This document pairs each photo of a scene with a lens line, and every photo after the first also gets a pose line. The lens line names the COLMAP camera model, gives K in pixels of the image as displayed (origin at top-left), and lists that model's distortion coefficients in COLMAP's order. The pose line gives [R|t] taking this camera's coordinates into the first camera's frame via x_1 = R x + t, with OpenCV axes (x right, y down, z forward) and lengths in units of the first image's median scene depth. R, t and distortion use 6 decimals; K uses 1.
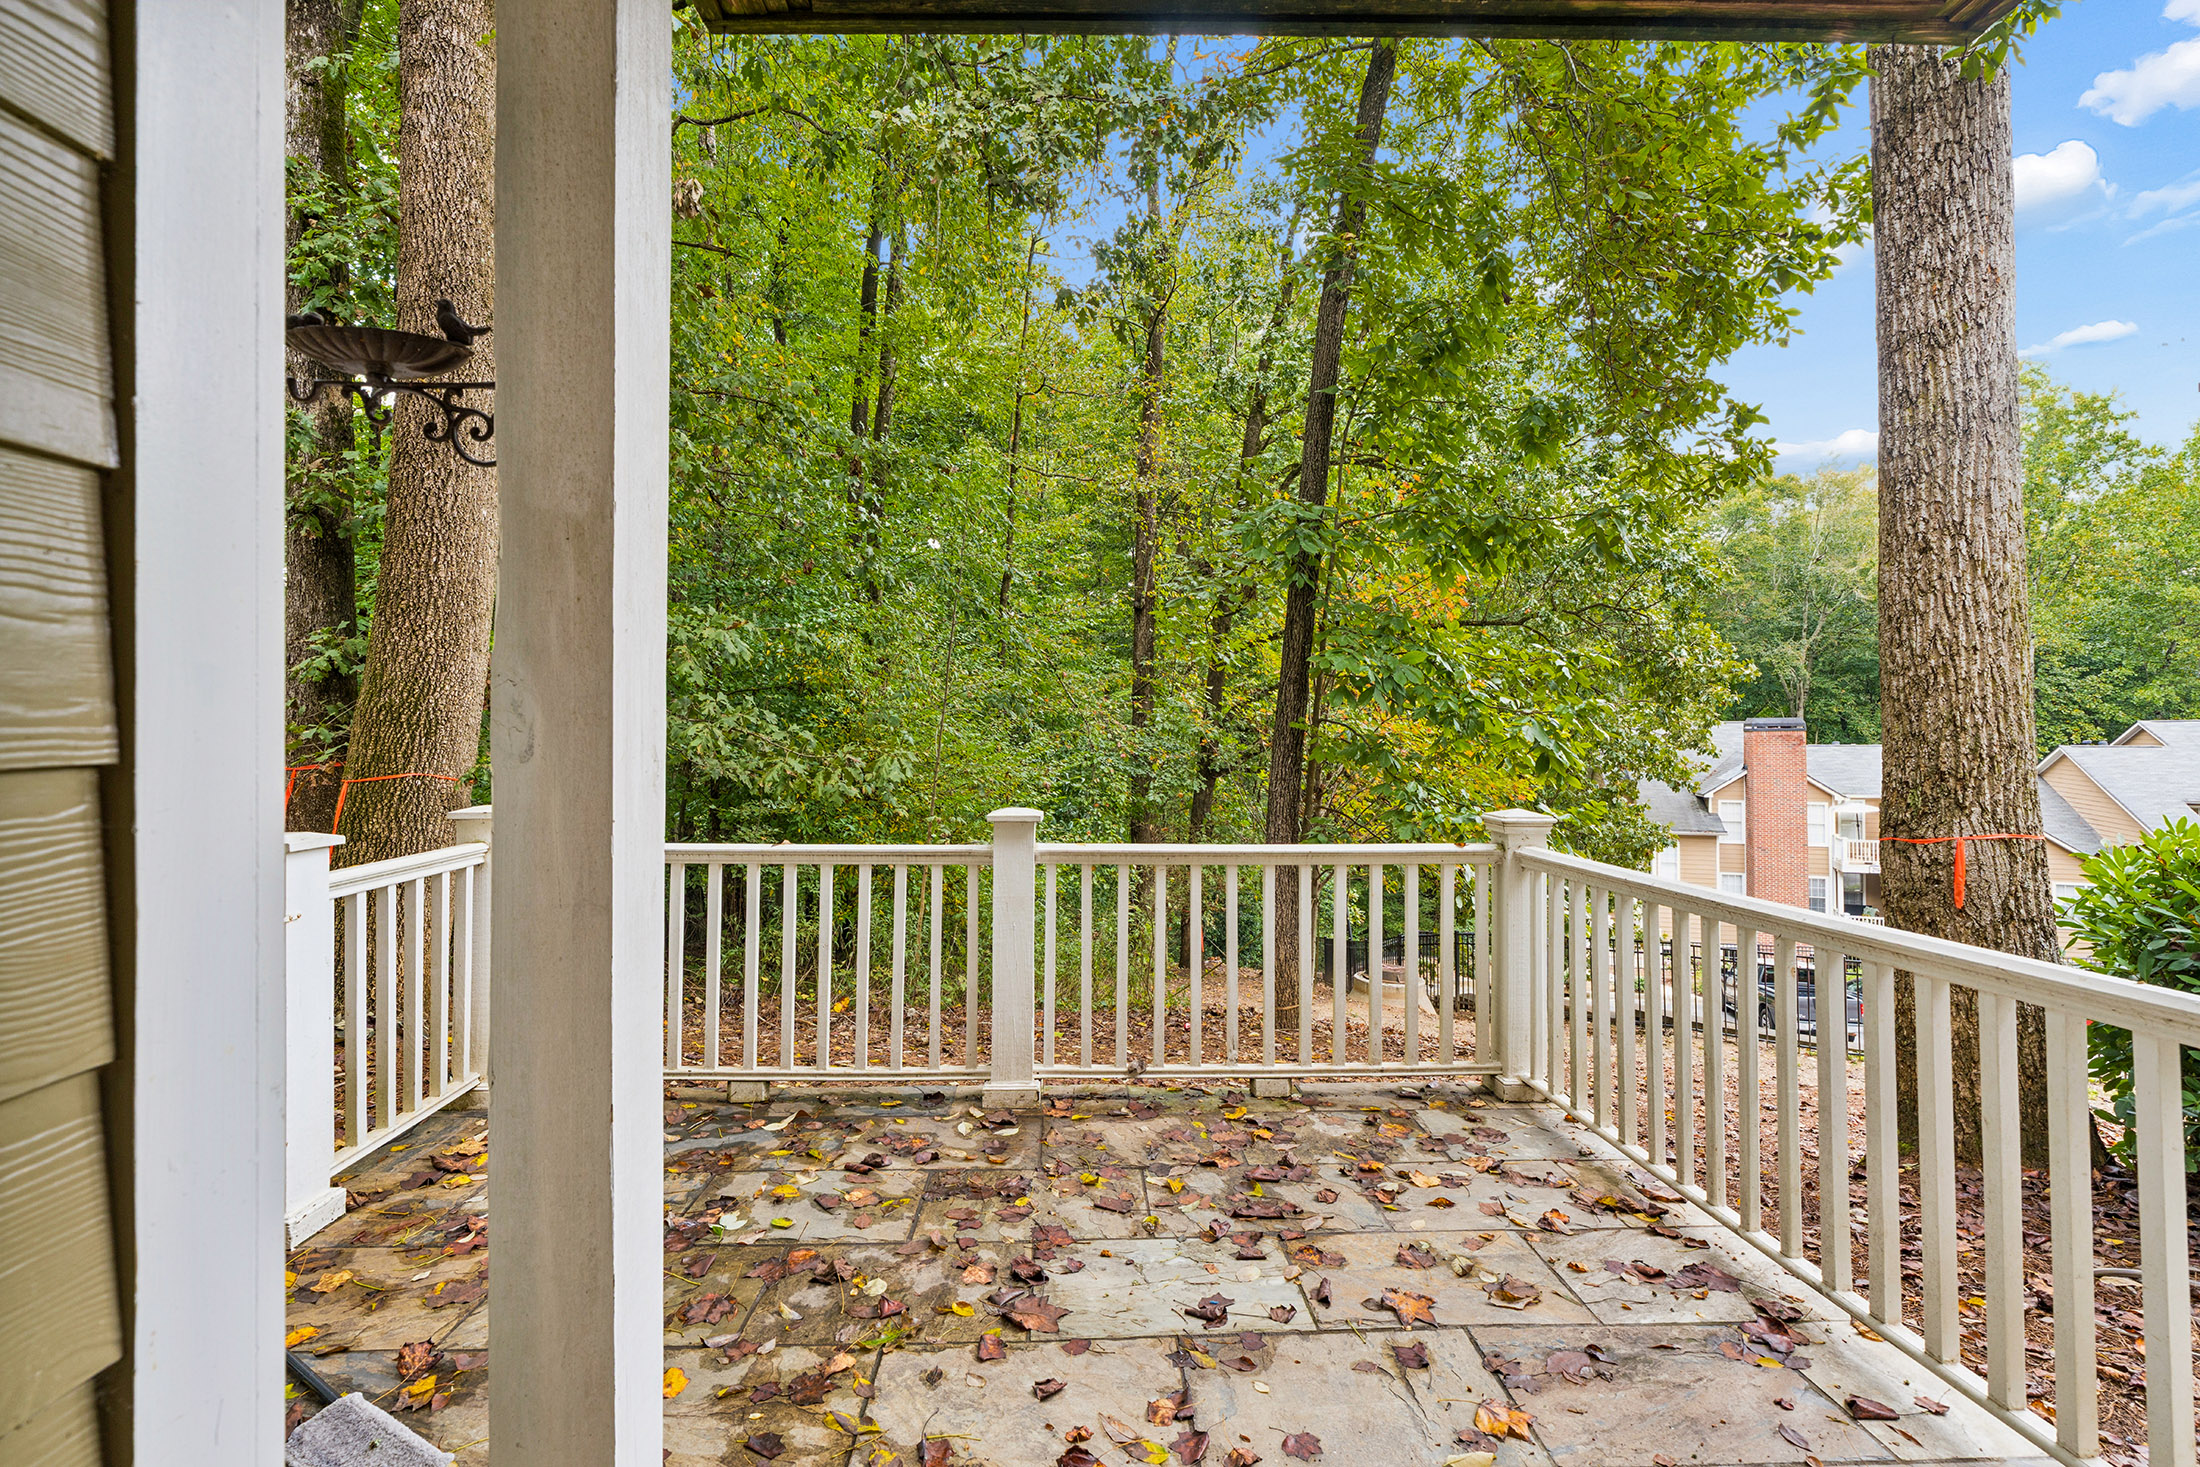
lens RADIAL K [[1006.1, 0, 1119.0], [0, 1006.1, 715.6], [0, 0, 1]] dist [-0.008006, 0.002897]
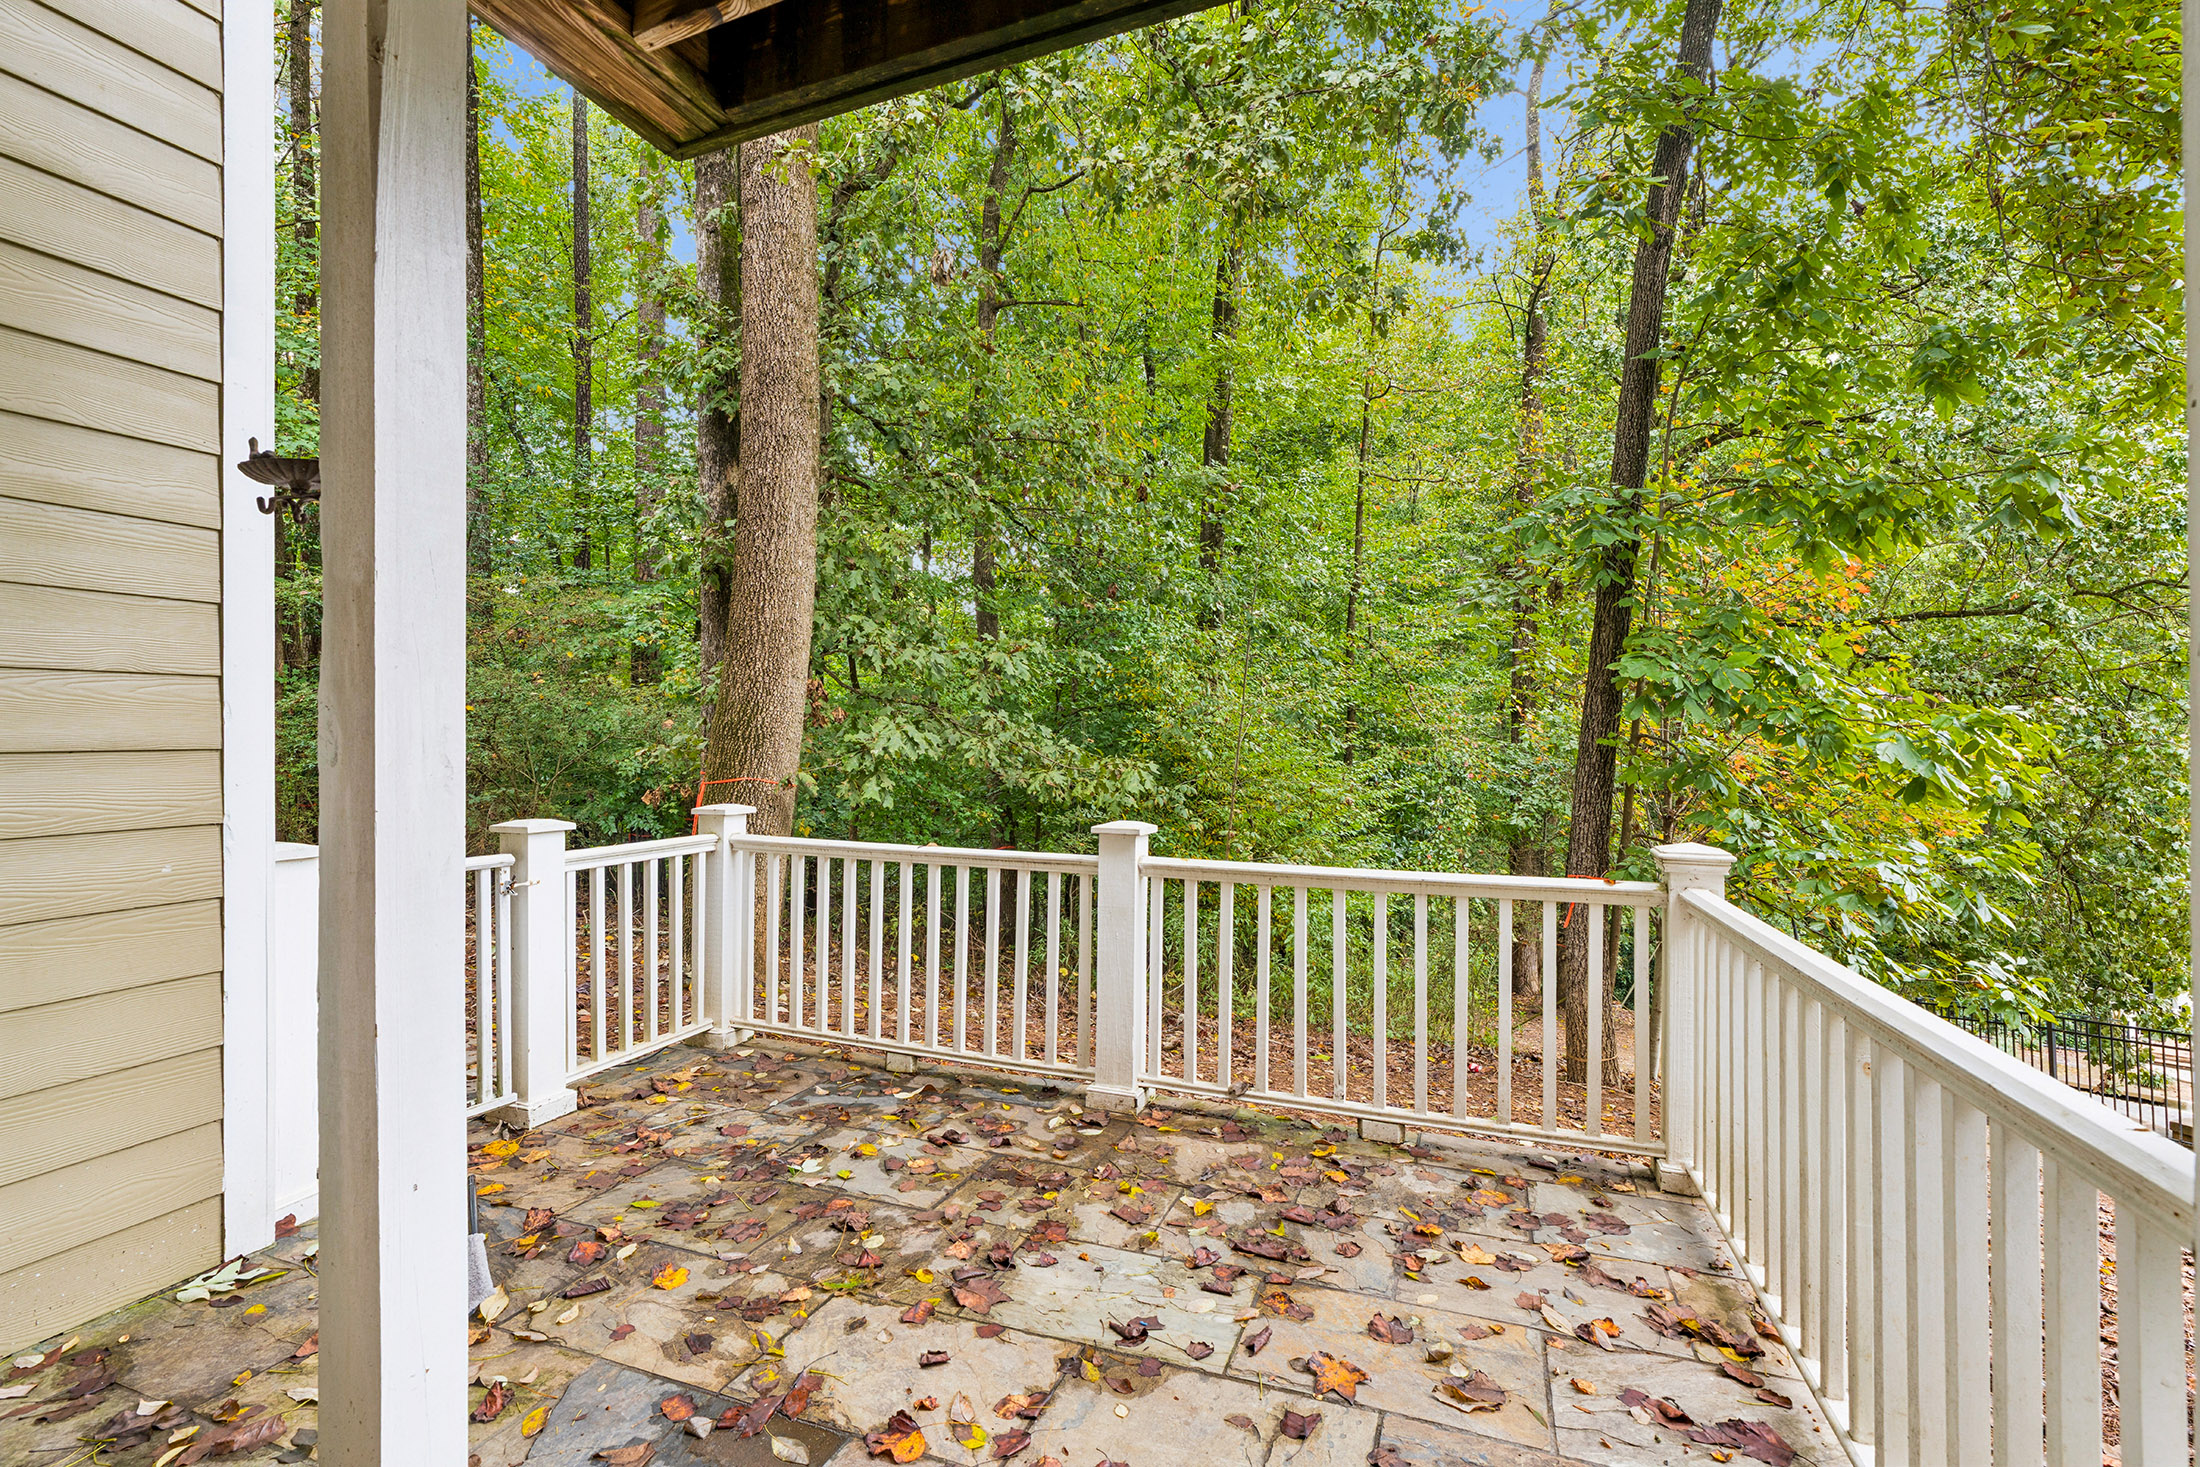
lens RADIAL K [[1006.1, 0, 1112.1], [0, 1006.1, 741.2], [0, 0, 1]] dist [-0.008006, 0.002897]
pose [[0.919600, 0.003741, -0.392839, 0.316040], [0.000268, 0.999948, 0.010150, -0.000147], [0.392857, -0.009439, 0.919551, 0.057107]]
